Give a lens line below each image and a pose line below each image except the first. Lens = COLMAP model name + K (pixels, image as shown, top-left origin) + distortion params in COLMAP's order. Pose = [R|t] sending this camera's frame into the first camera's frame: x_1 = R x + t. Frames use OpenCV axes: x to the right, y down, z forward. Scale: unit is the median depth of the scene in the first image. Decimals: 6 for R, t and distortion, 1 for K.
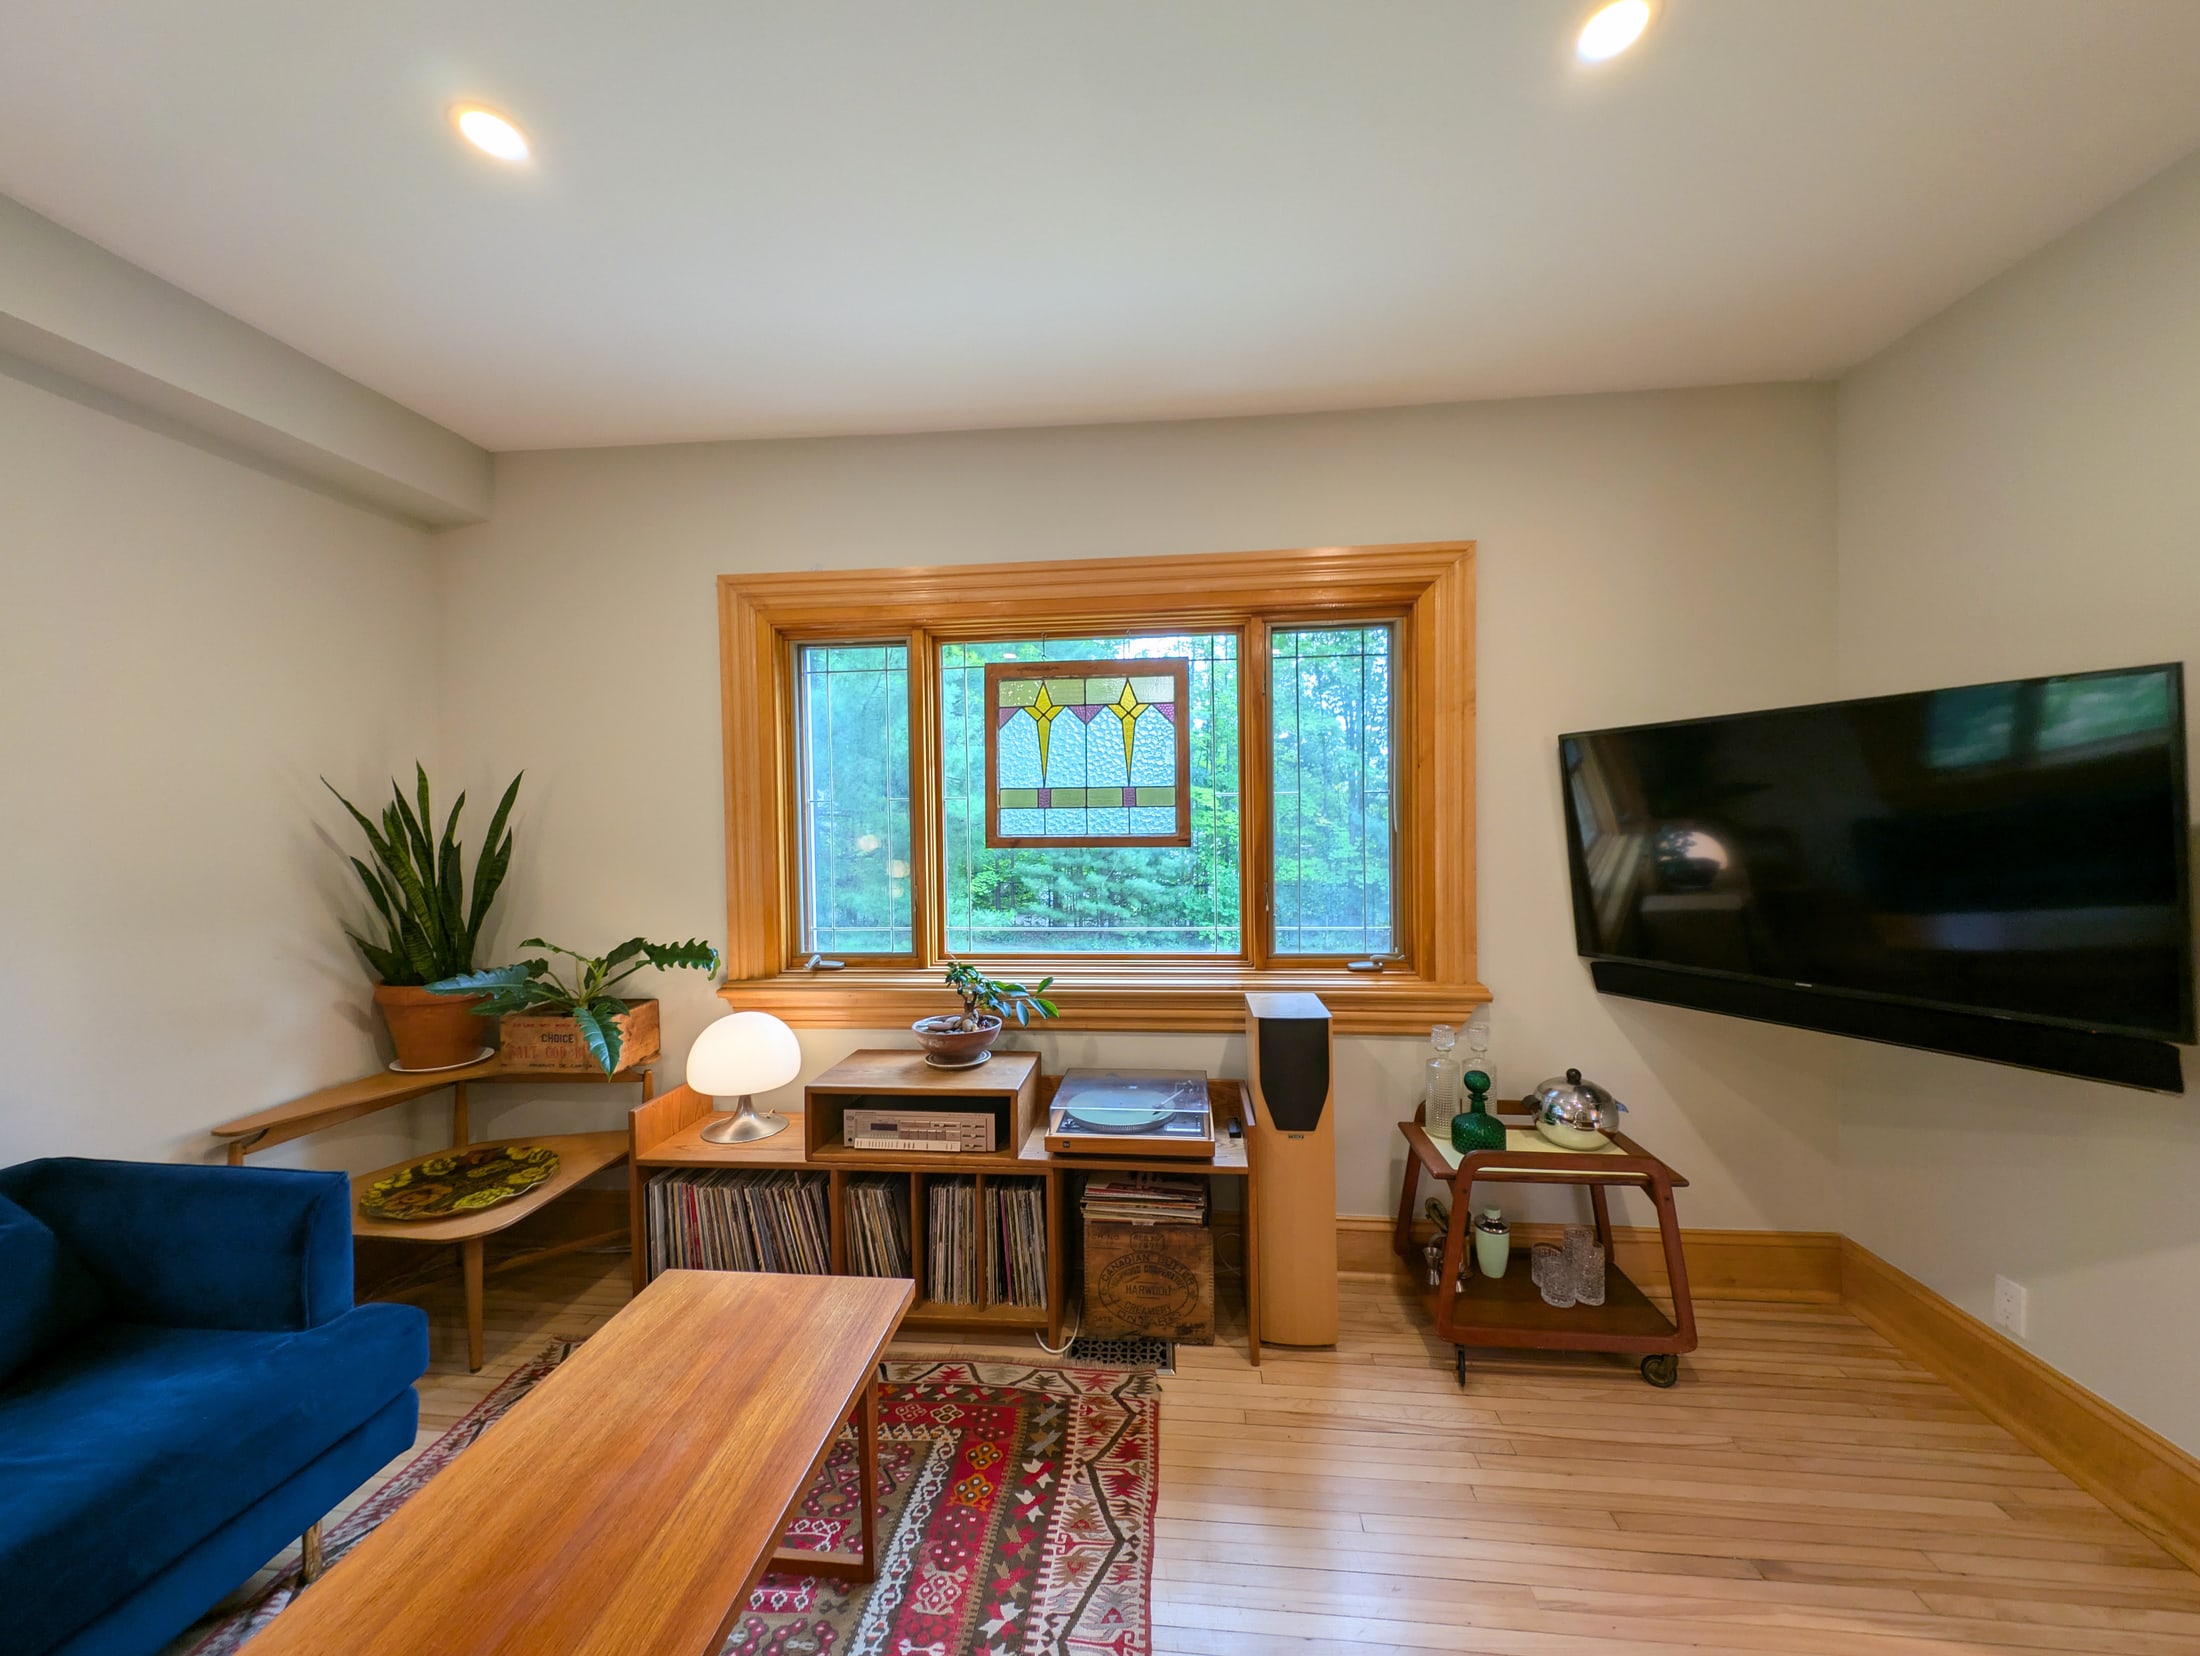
lens RADIAL K [[831.4, 0, 1100.9], [0, 831.4, 831.1], [0, 0, 1]] dist [0.003809, -0.001572]
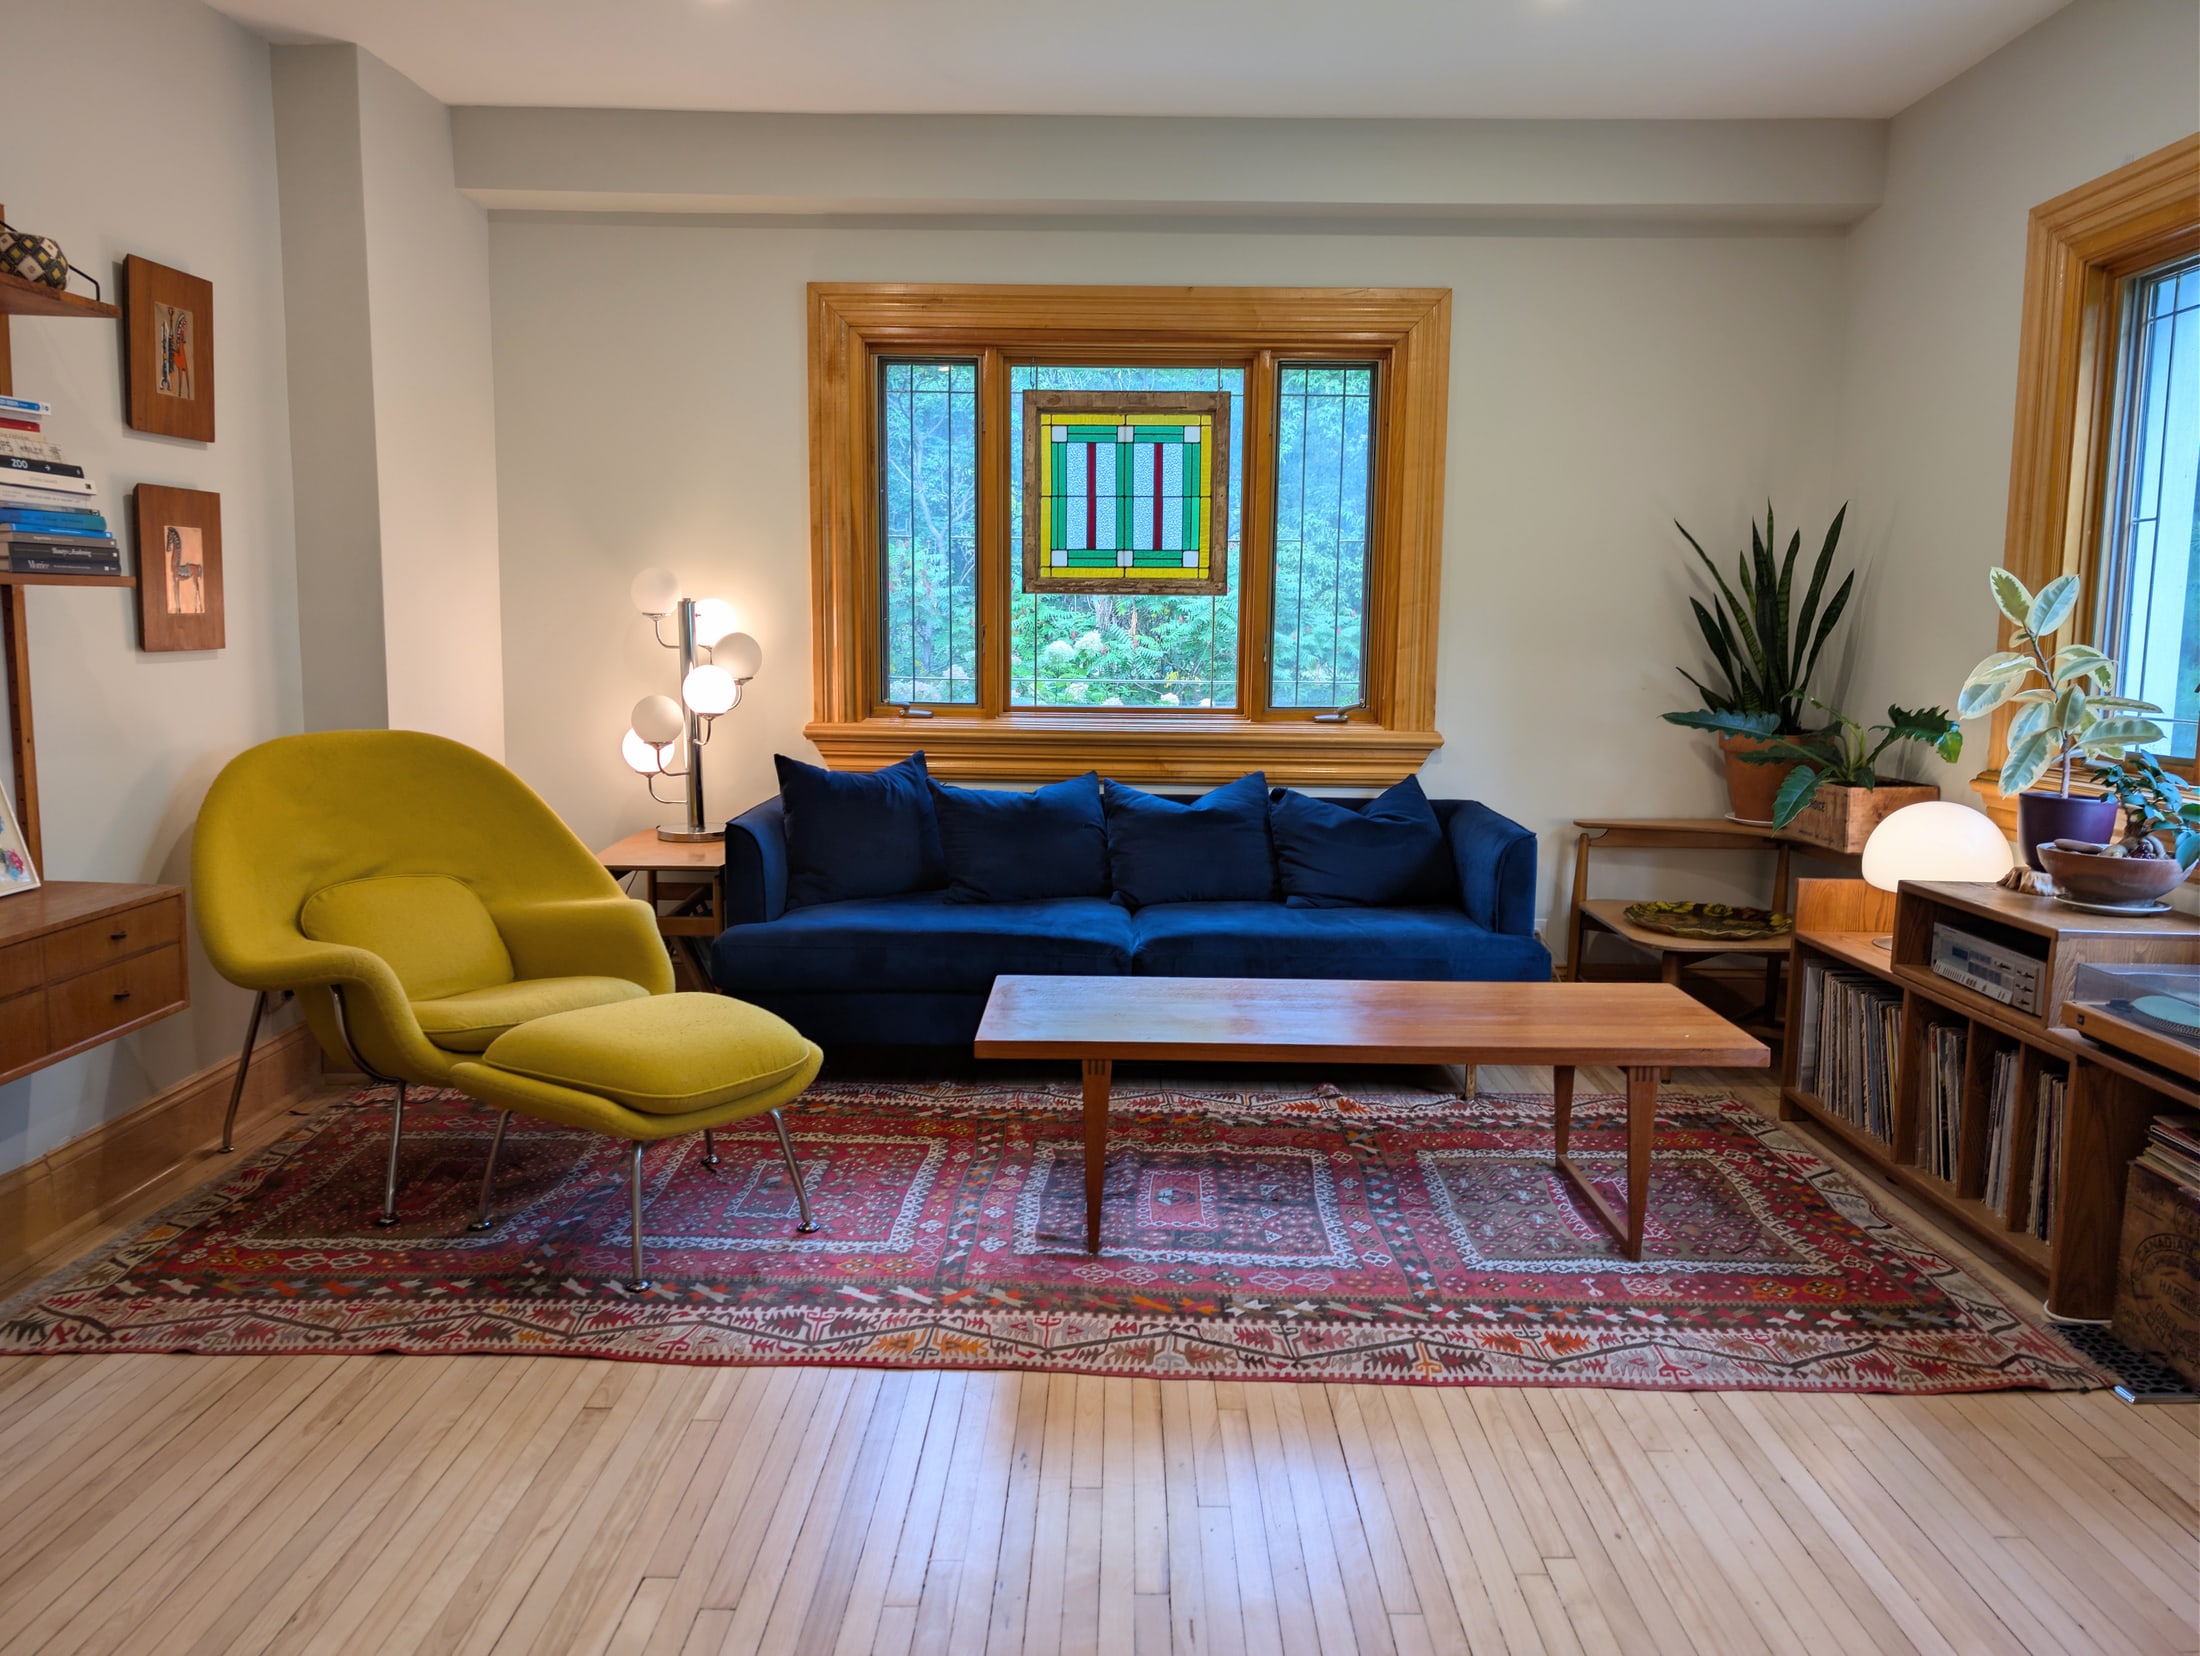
lens RADIAL K [[1581.5, 0, 1102.0], [0, 1581.5, 832.8], [0, 0, 1]] dist [0.026031, -0.028441]
pose [[0.086870, 0.139243, -0.986441, 1.050721], [-0.026652, 0.990154, 0.137420, 0.070507], [0.995863, 0.014353, 0.089726, 0.095717]]
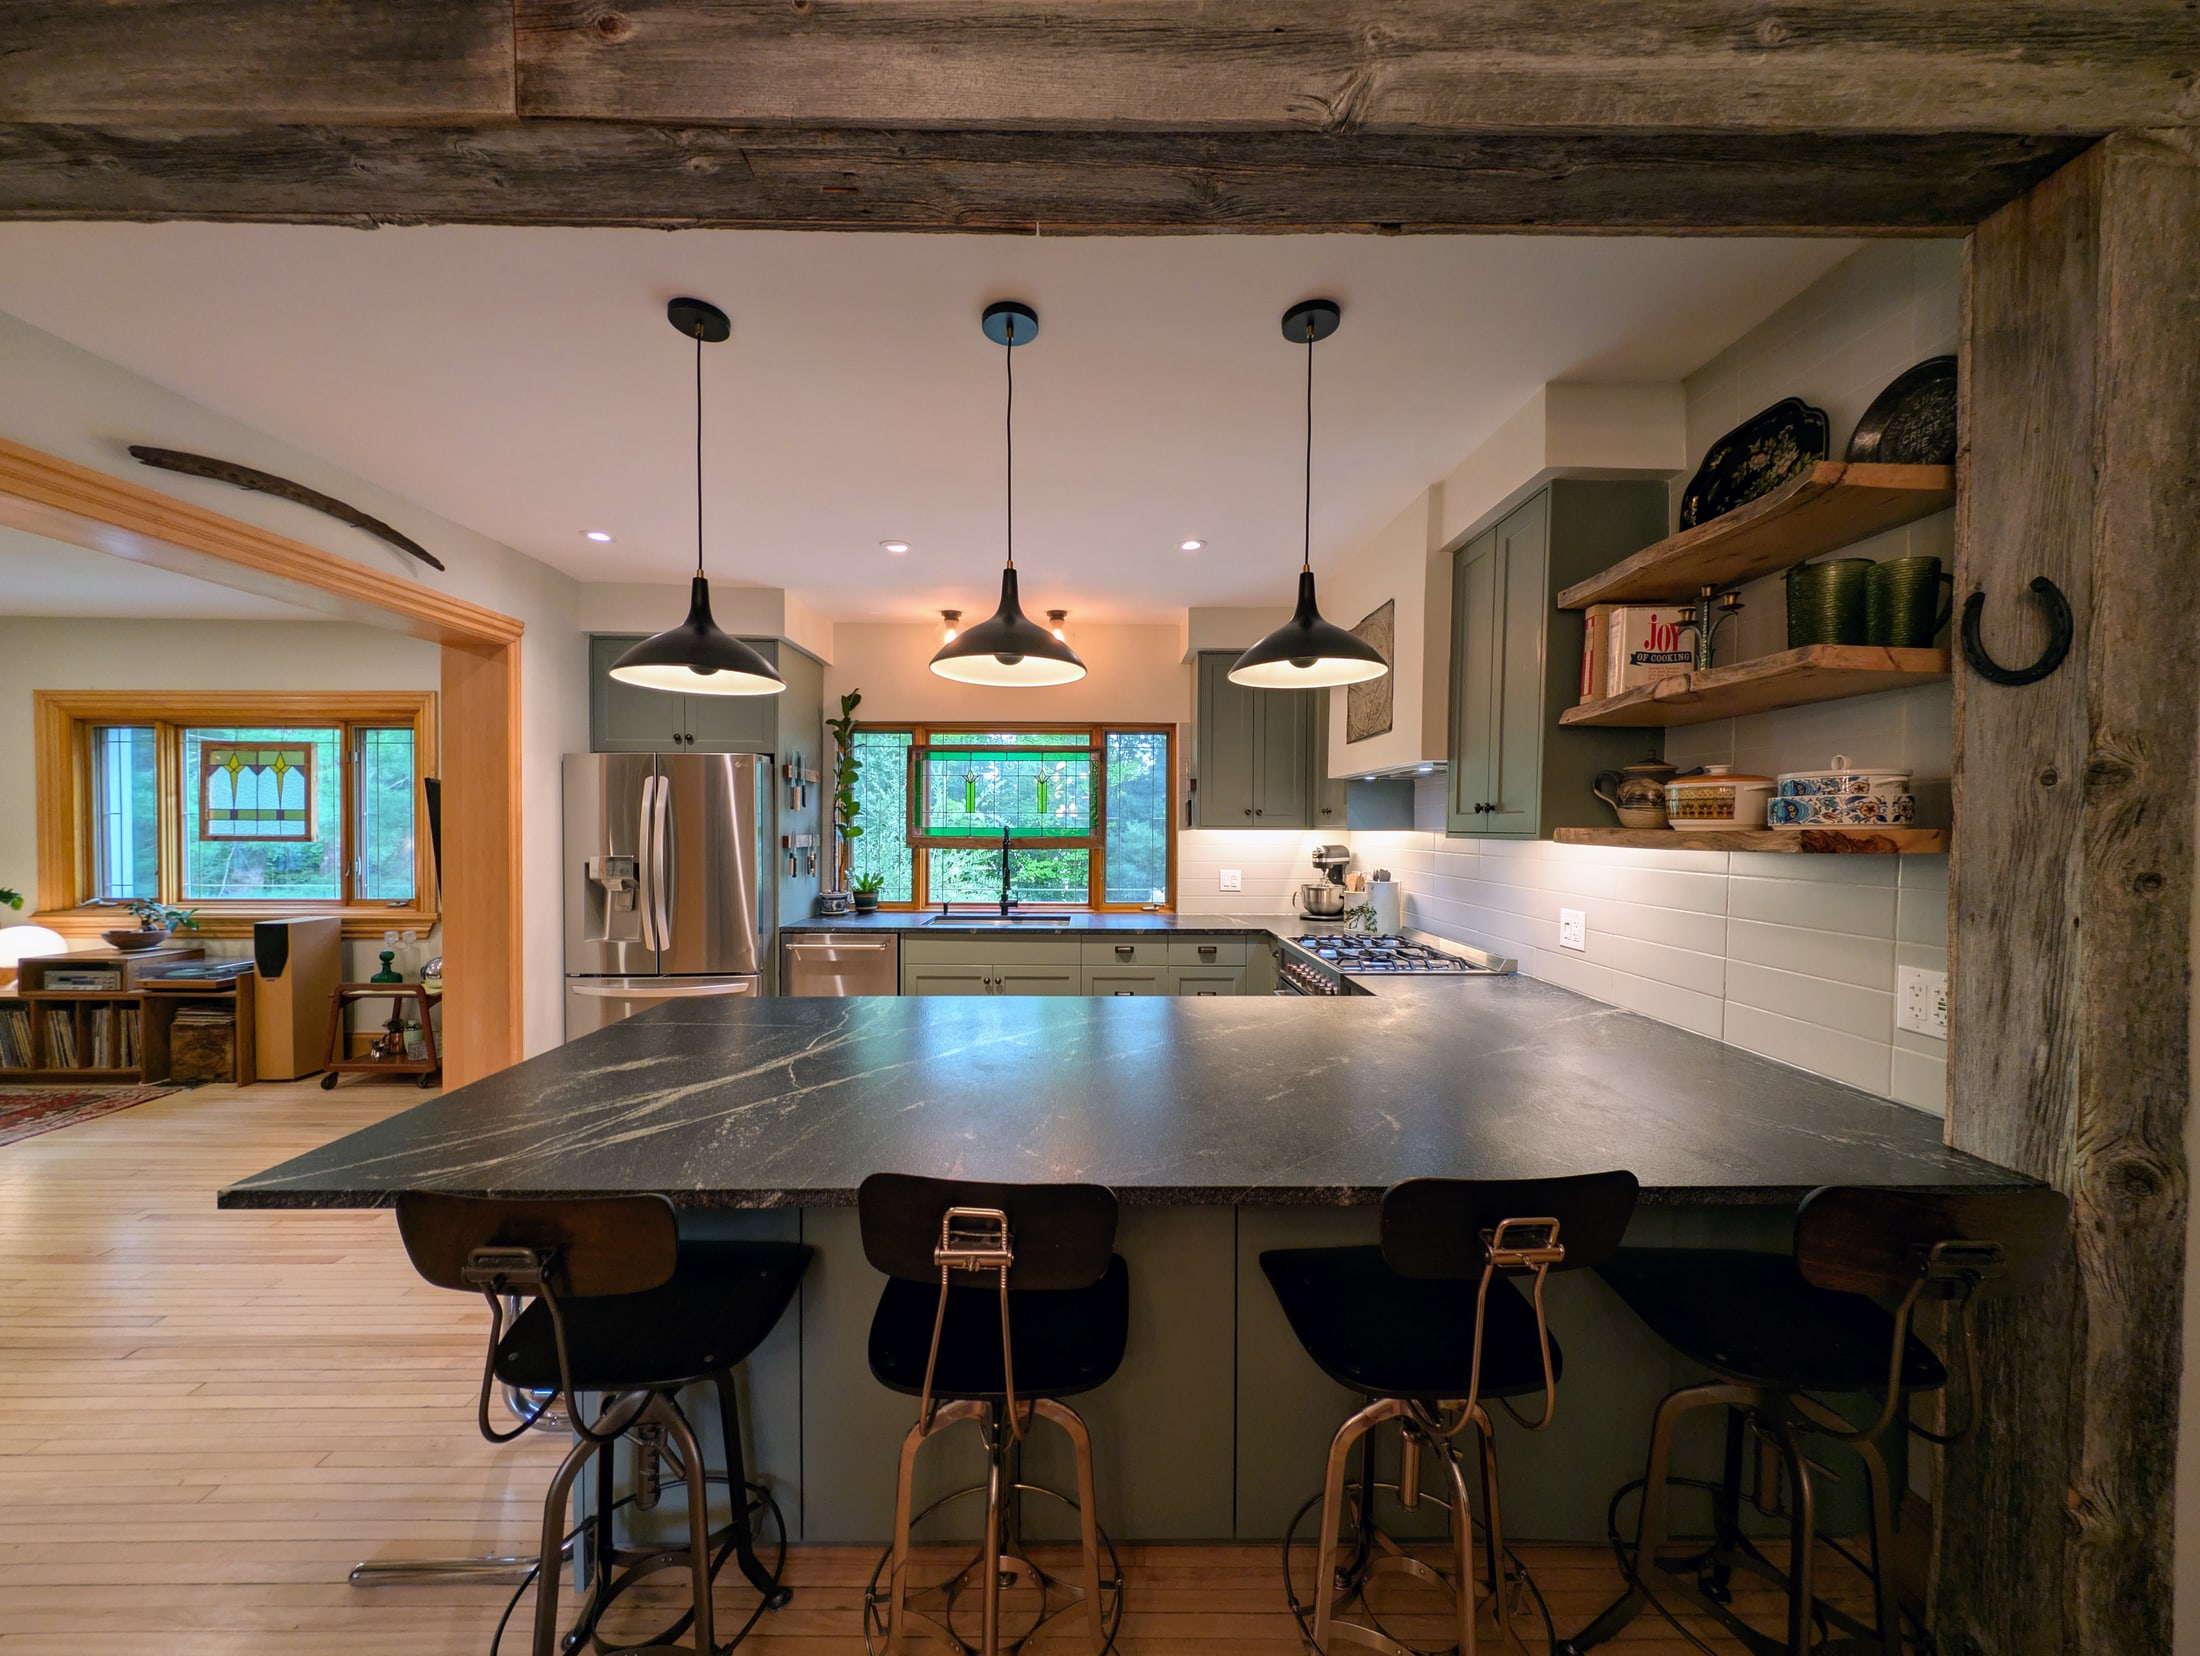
lens RADIAL K [[782.8, 0, 1105.4], [0, 782.8, 834.2], [0, 0, 1]] dist [0.003476, -0.002061]
pose [[0.994227, 0.016593, 0.106007, 1.975144], [-0.016330, 0.999861, -0.003347, -0.025559], [-0.106048, 0.001596, 0.994360, -1.108378]]
